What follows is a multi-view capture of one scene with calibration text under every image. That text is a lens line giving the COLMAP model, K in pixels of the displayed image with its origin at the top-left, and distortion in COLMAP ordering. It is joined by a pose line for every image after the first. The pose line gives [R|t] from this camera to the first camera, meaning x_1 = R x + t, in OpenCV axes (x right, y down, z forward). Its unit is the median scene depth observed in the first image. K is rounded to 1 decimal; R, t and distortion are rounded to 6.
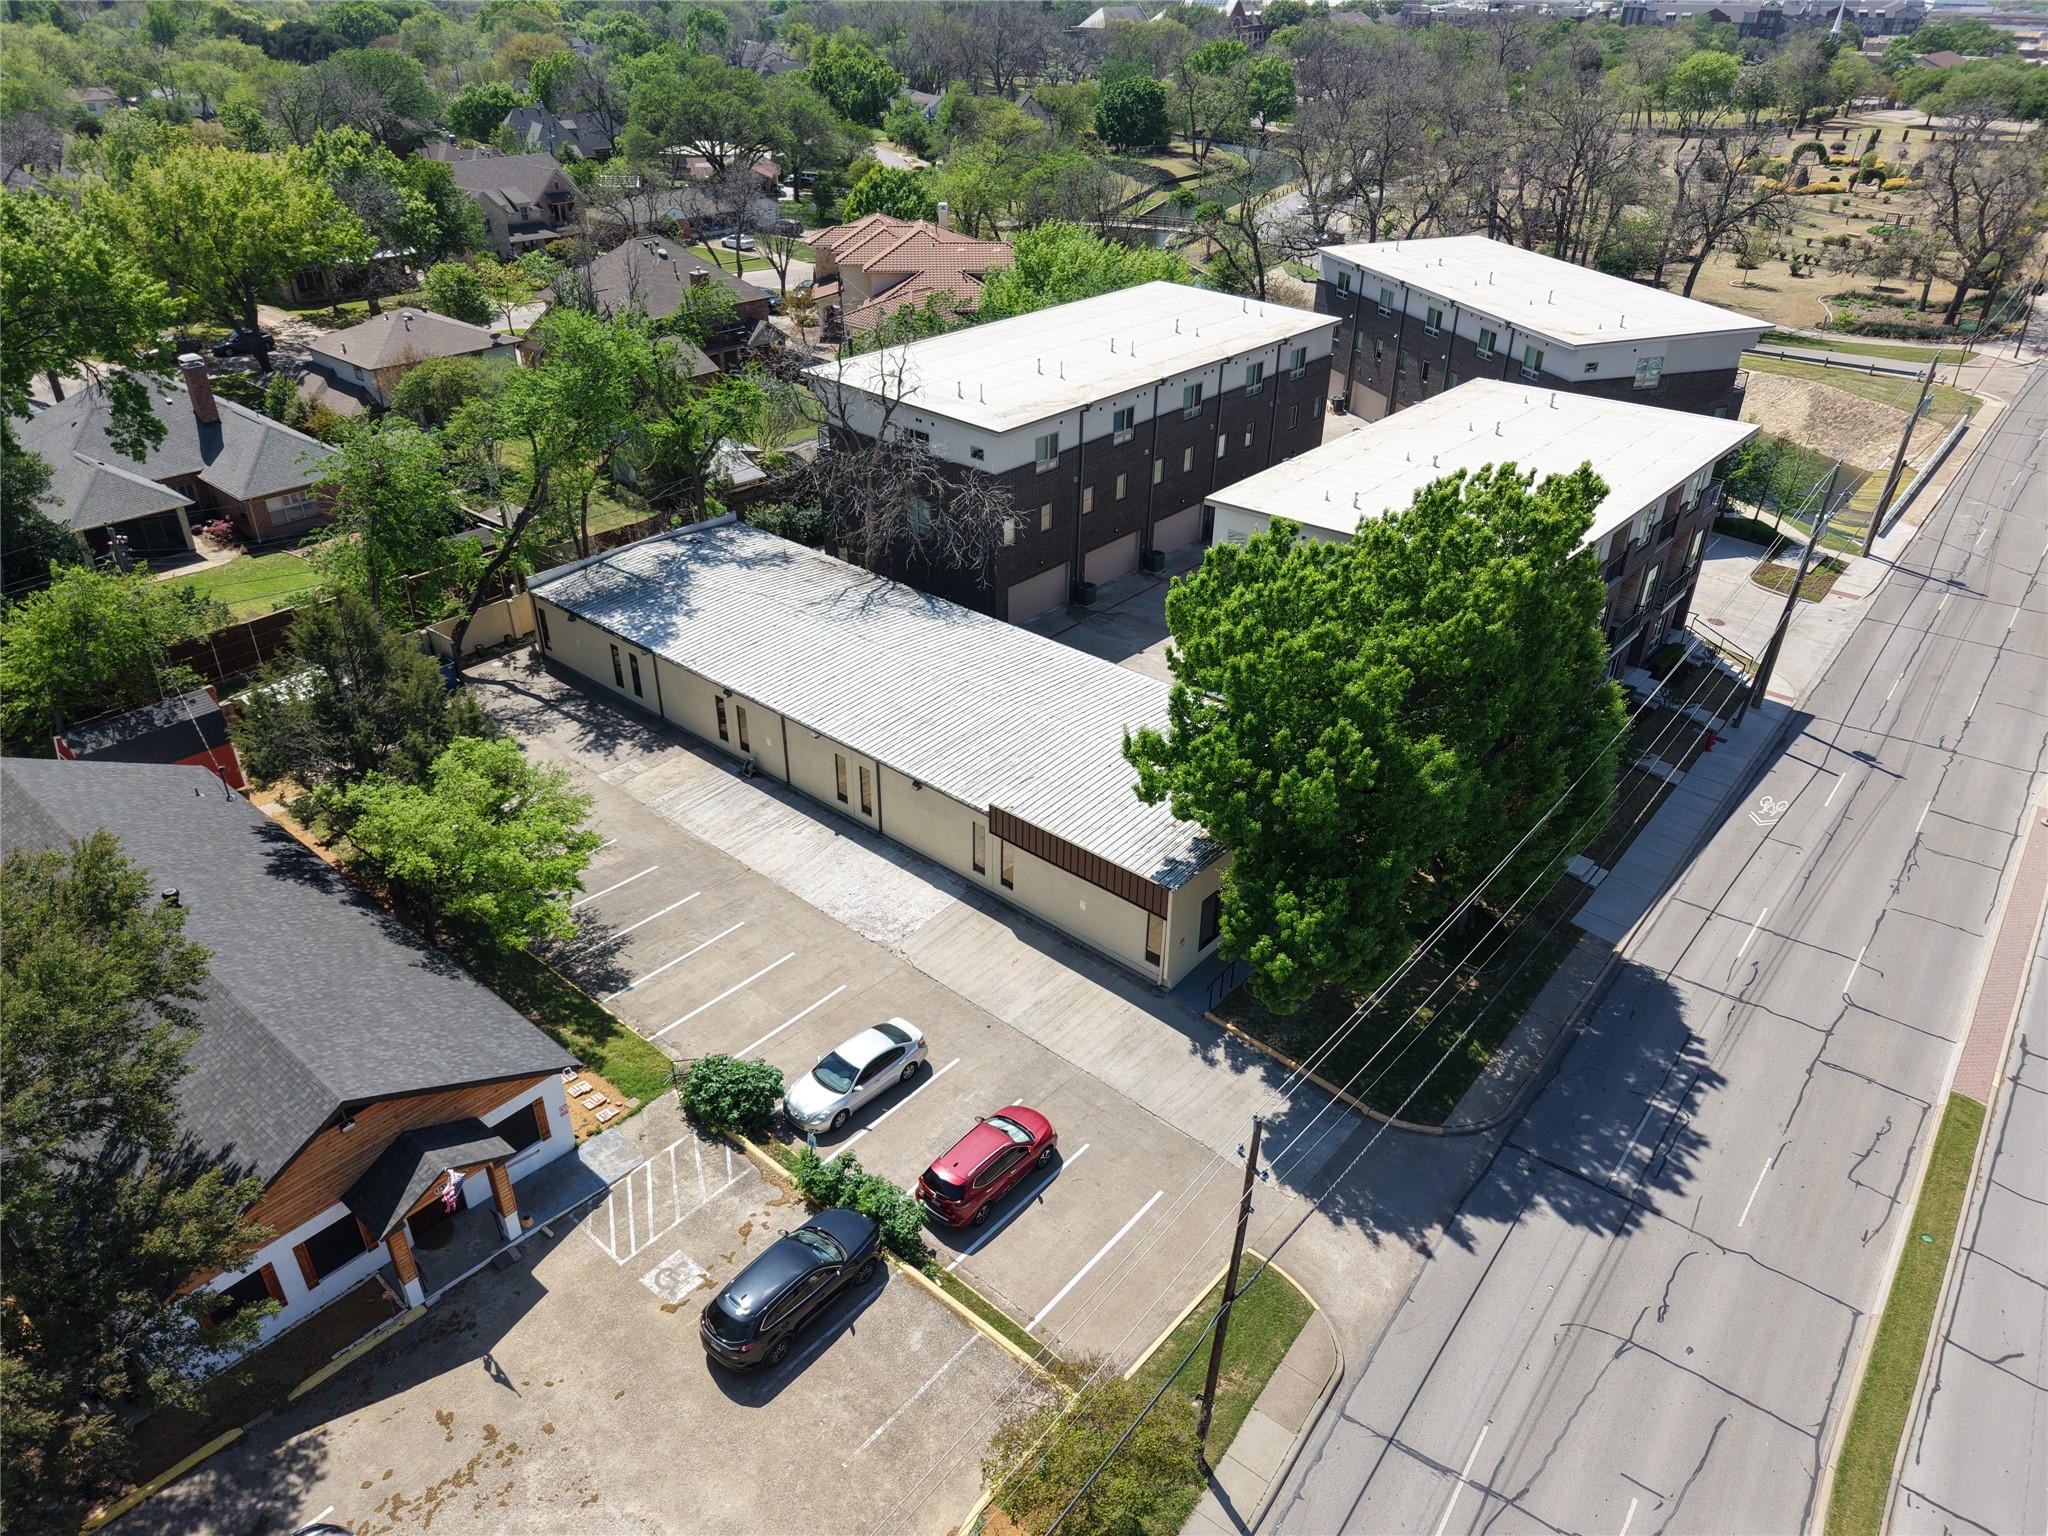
lens RADIAL K [[1367.6, 0, 1021.7], [0, 1367.6, 771.5], [0, 0, 1]] dist [0.012510, -0.010735]
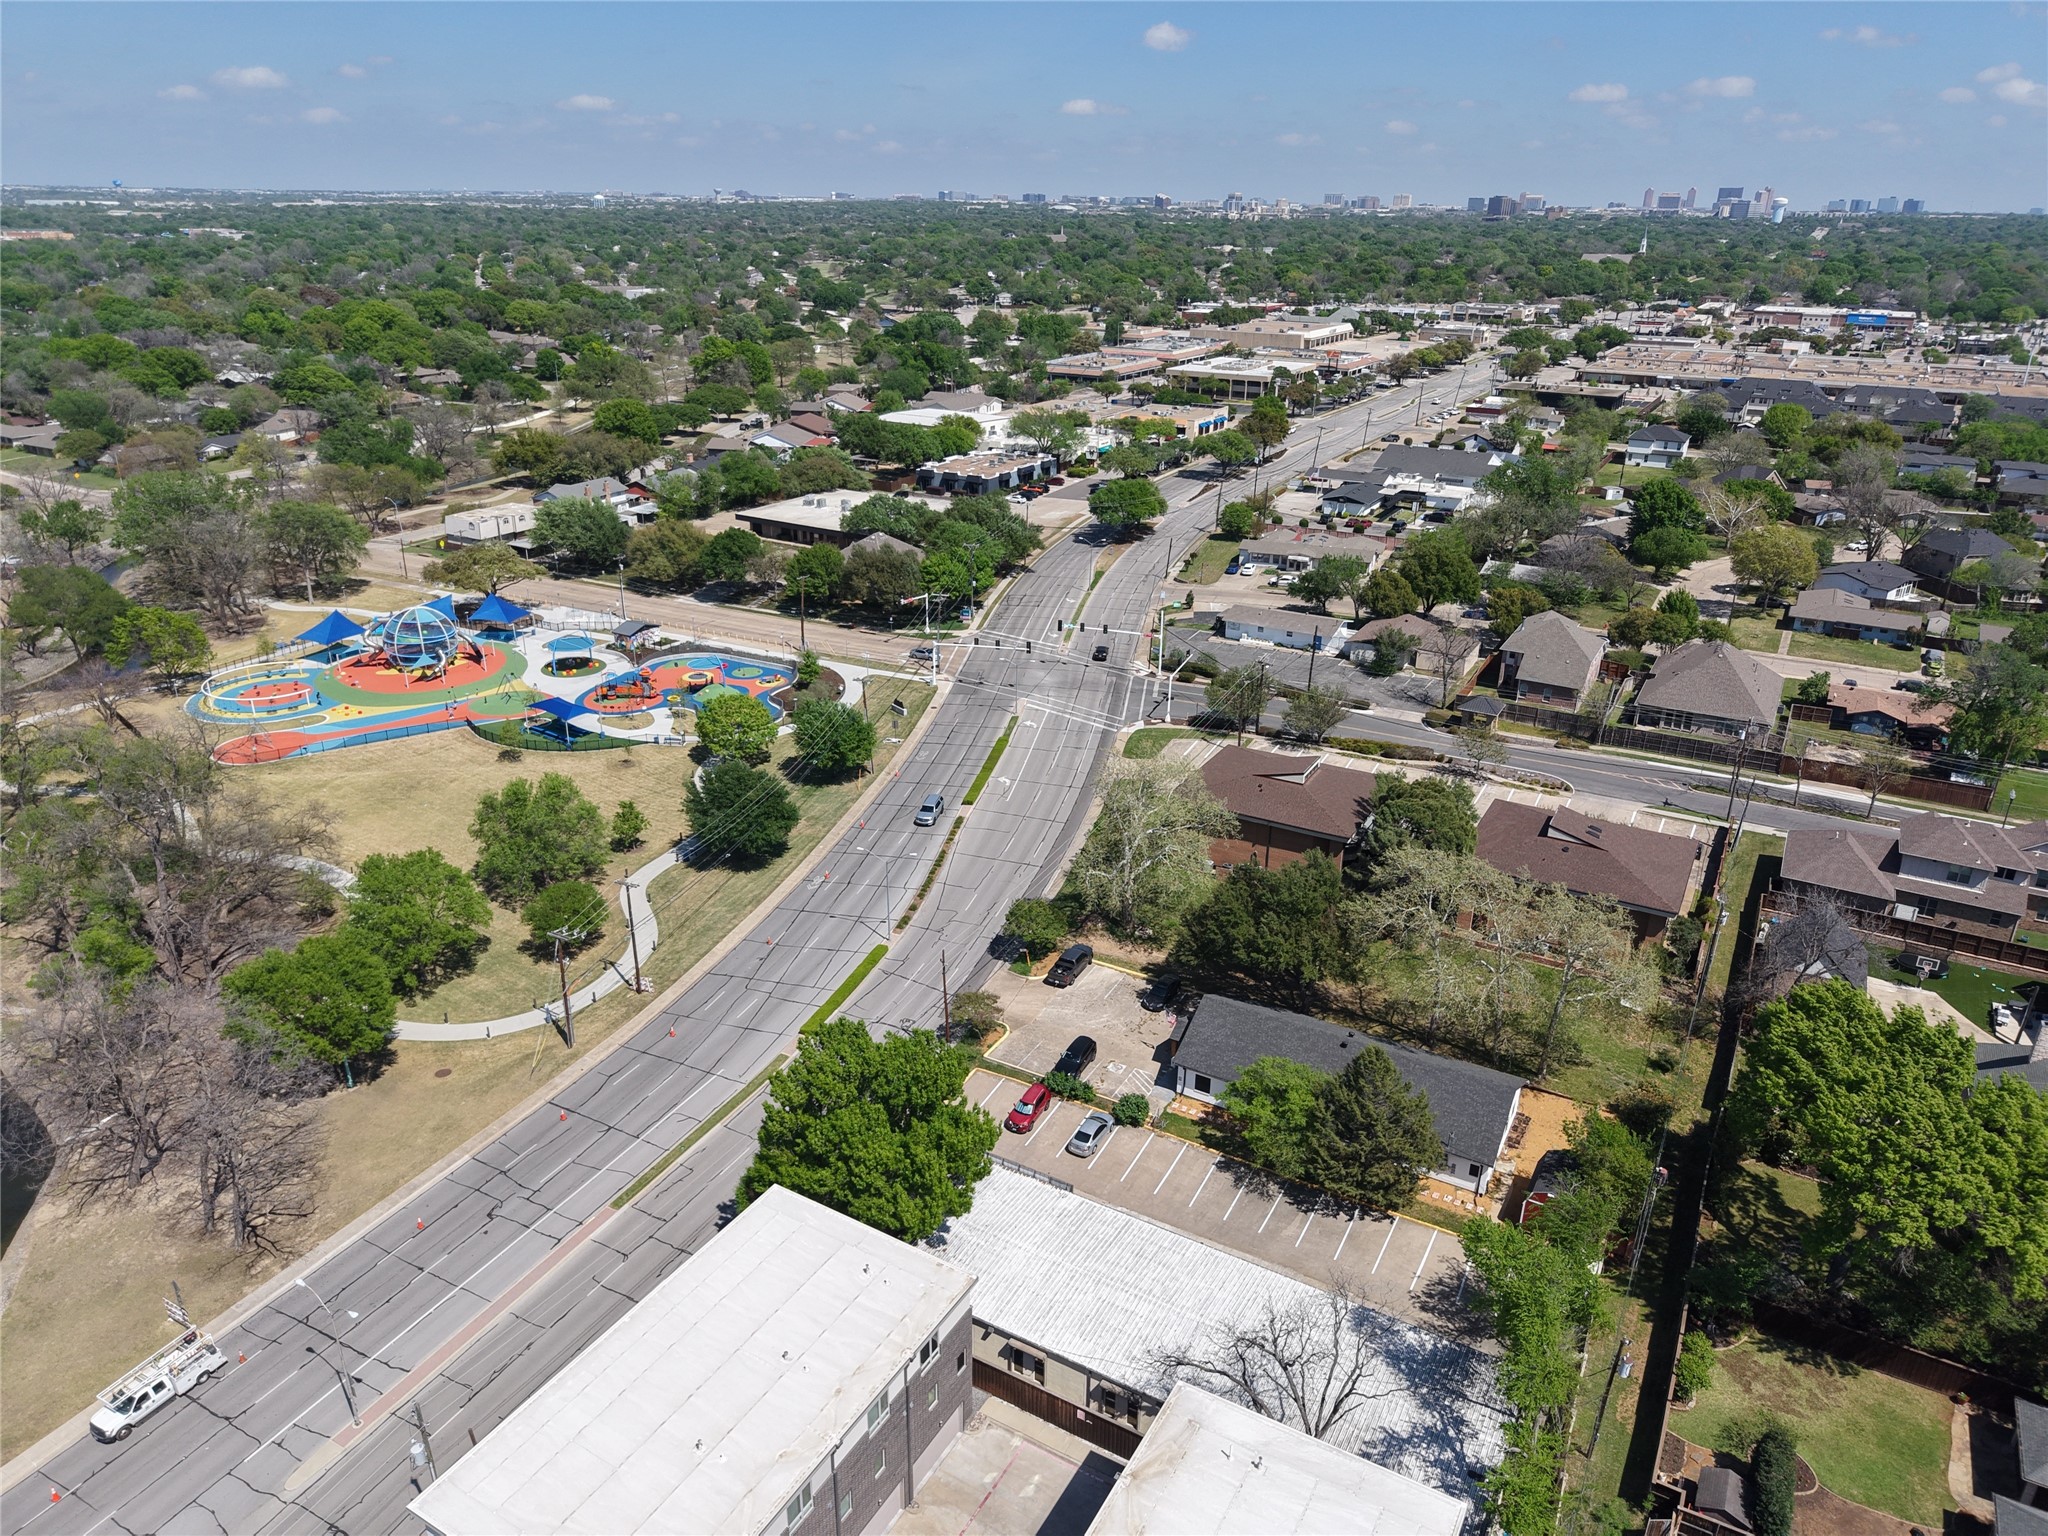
lens RADIAL K [[1367.6, 0, 1030.1], [0, 1367.6, 768.8], [0, 0, 1]] dist [0.012510, -0.010735]
pose [[-0.980005, 0.052011, -0.192055, 0.364046], [-0.122822, 0.601263, 0.789555, -1.789509], [0.156541, 0.797357, -0.582853, 1.609878]]
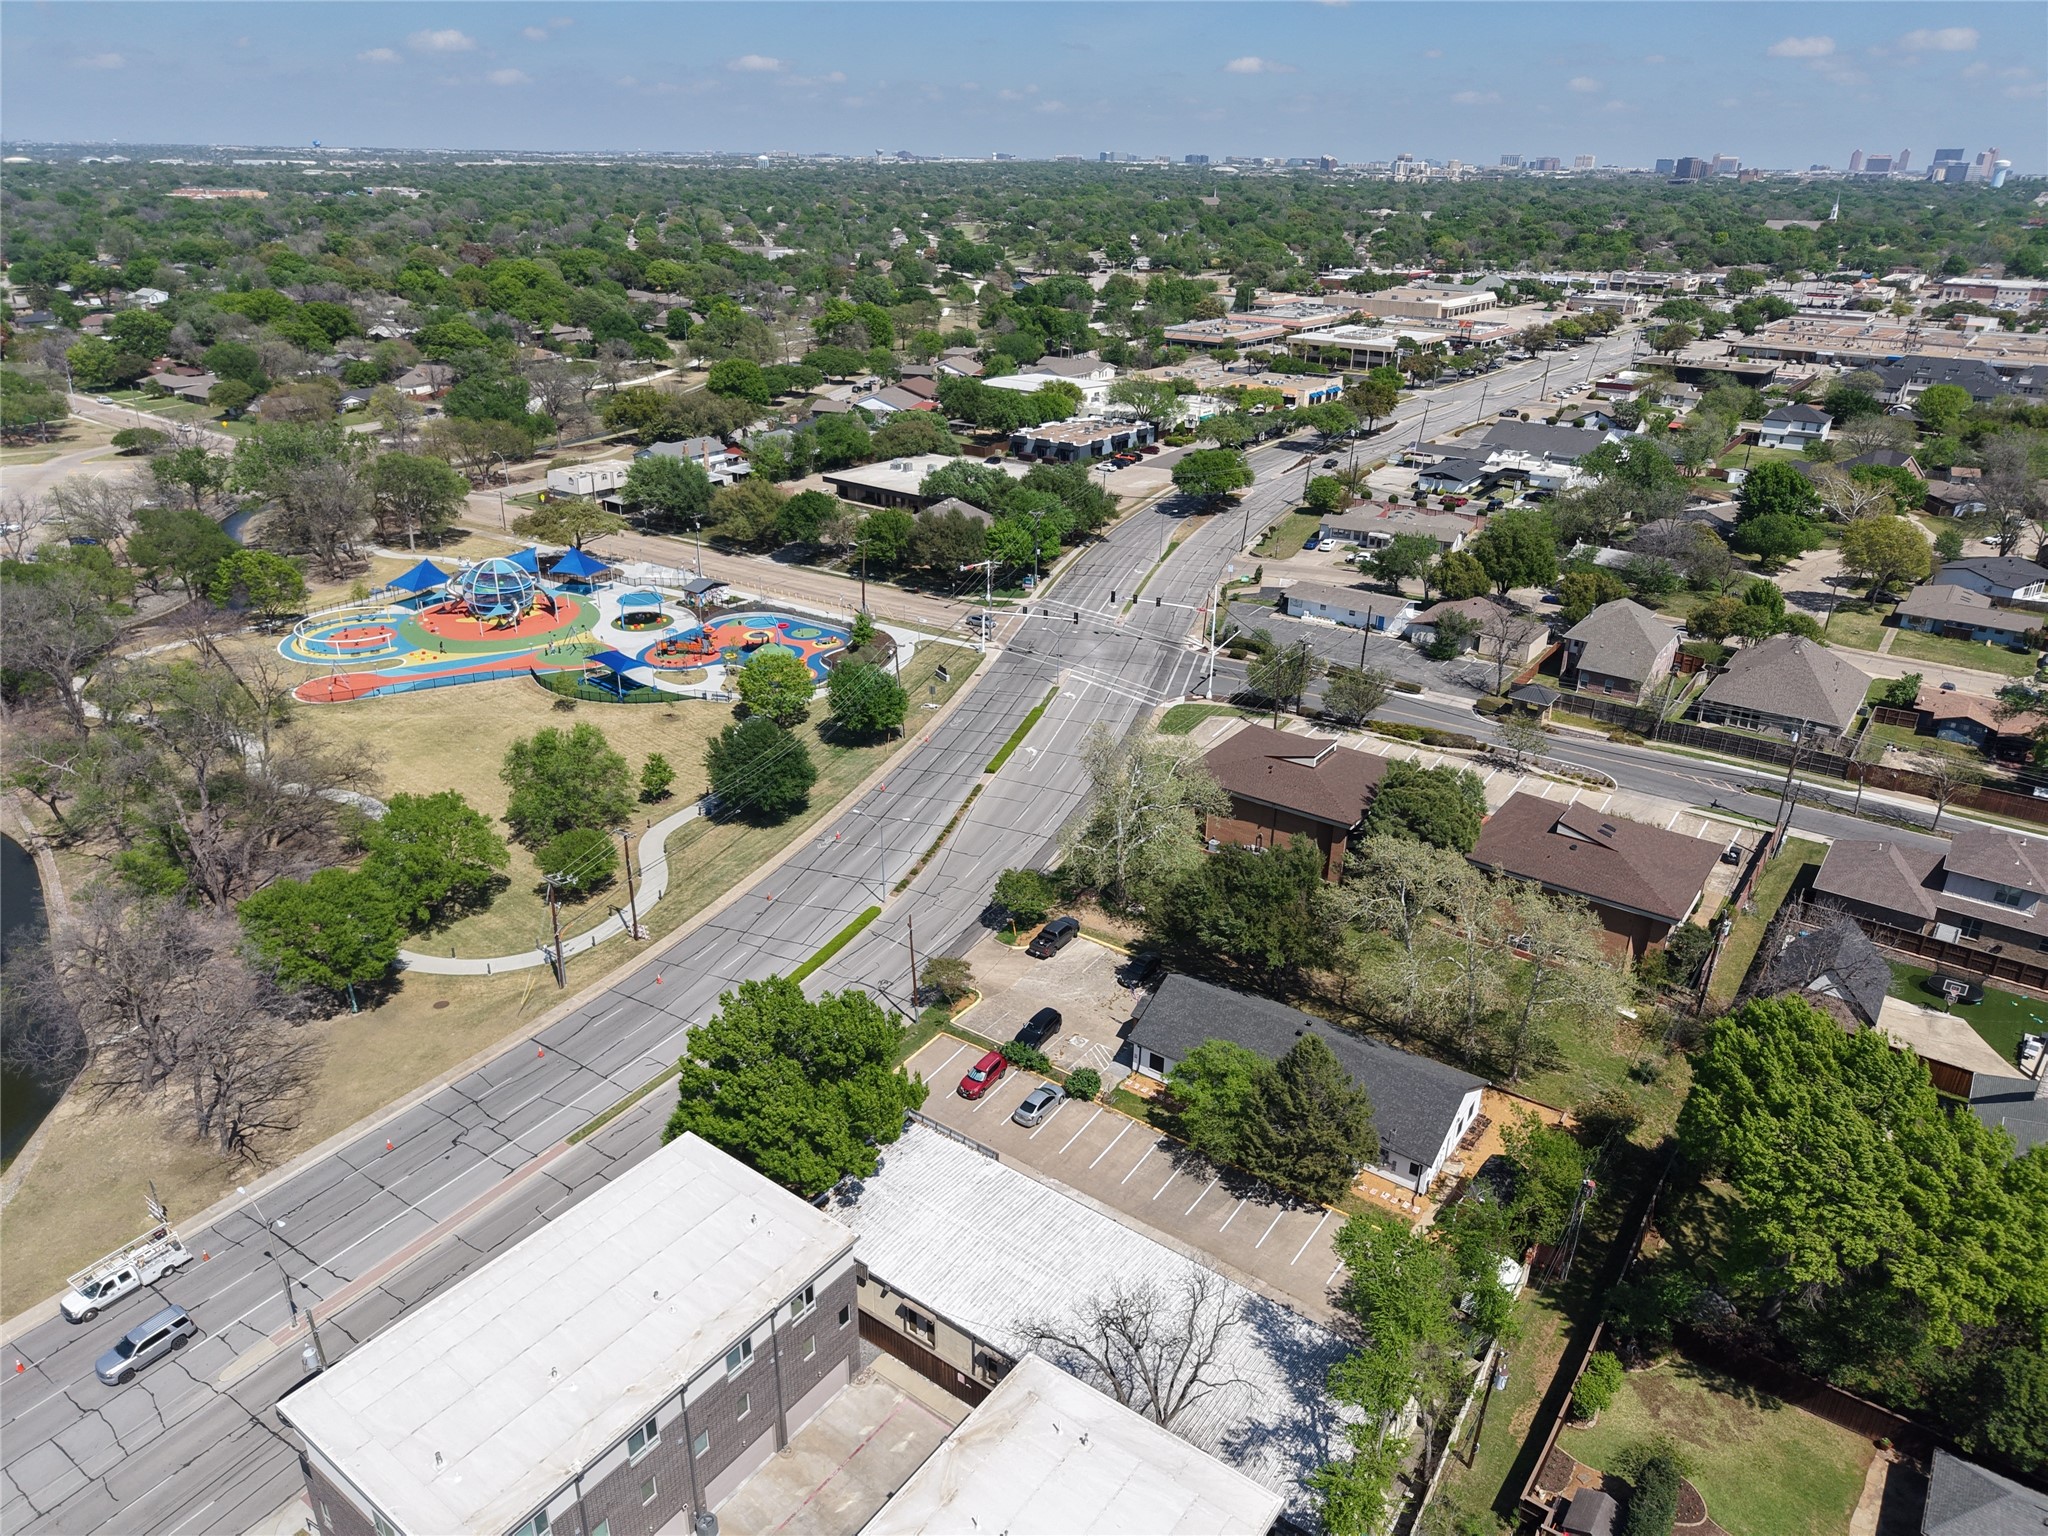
lens RADIAL K [[1367.6, 0, 1031.2], [0, 1367.6, 773.7], [0, 0, 1]] dist [0.012510, -0.010735]
pose [[-0.995618, 0.011714, -0.092773, 0.100404], [-0.069178, 0.575261, 0.815039, -1.820691], [0.062917, 0.817886, -0.571930, 1.636091]]
